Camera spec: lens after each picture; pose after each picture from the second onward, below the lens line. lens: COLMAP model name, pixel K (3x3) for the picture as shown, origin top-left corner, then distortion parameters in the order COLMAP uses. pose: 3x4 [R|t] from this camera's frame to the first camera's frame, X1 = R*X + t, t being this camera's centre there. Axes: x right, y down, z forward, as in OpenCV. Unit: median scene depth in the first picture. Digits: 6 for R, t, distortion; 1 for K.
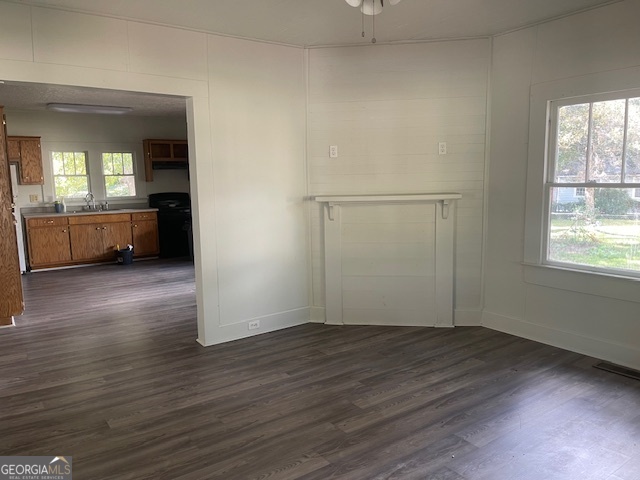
lens RADIAL K [[485.5, 0, 322.6], [0, 485.5, 237.3], [0, 0, 1]] dist [0.034685, -0.003189]
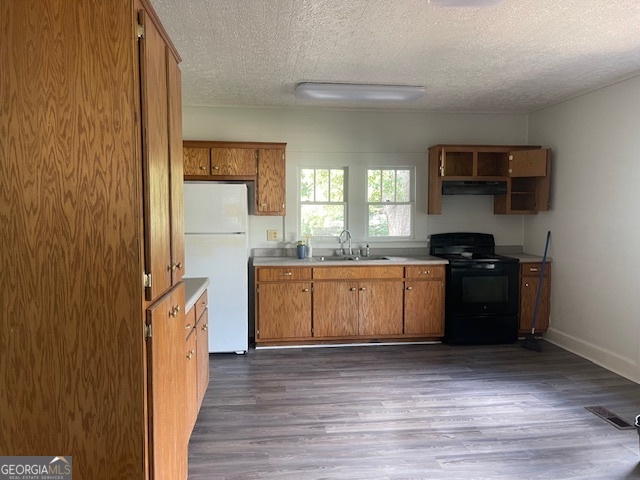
lens RADIAL K [[485.5, 0, 322.6], [0, 485.5, 237.3], [0, 0, 1]] dist [0.034685, -0.003189]
pose [[0.882756, 0.050708, -0.467088, -0.215181], [-0.079385, 0.995963, -0.041907, -0.054555], [0.463077, 0.074074, 0.883217, 0.445023]]
